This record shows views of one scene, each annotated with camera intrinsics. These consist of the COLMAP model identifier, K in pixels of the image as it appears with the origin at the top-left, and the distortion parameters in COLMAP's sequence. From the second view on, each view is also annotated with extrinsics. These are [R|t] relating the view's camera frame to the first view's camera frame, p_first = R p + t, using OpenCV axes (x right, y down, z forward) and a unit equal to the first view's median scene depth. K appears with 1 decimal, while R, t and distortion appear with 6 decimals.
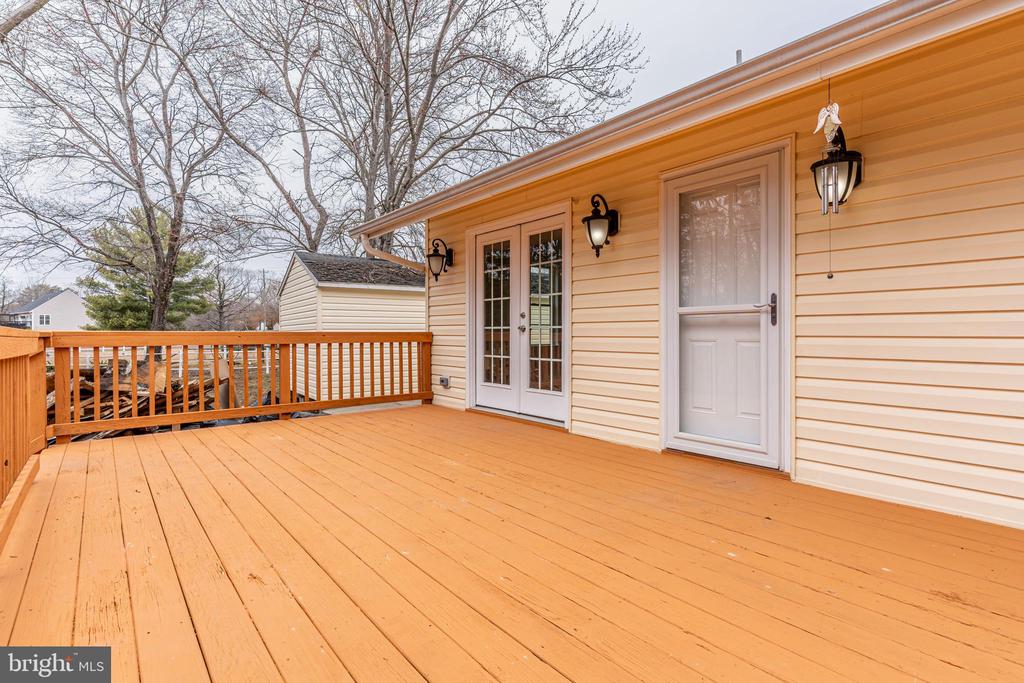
lens RADIAL K [[491.5, 0, 512.6], [0, 491.5, 336.2], [0, 0, 1]] dist [0.001023, 0.000068]
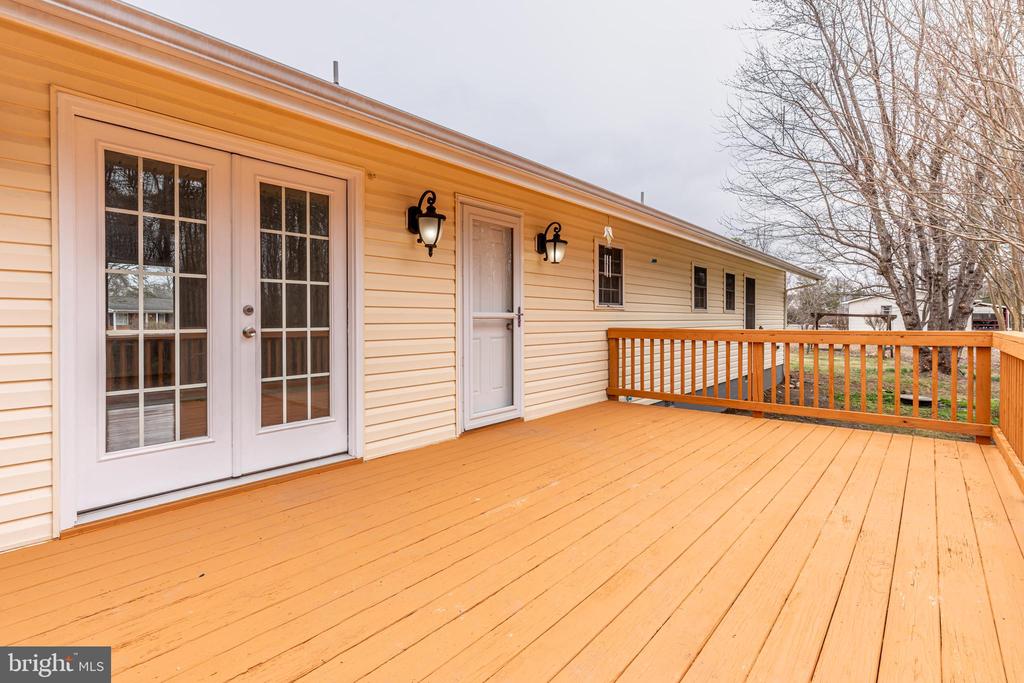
lens RADIAL K [[491.5, 0, 519.2], [0, 491.5, 324.2], [0, 0, 1]] dist [0.001023, 0.000068]
pose [[-0.174298, -0.011191, 0.984629, -0.906229], [0.006236, 0.999903, 0.012469, -0.044433], [-0.984673, 0.008313, -0.174211, 1.127725]]
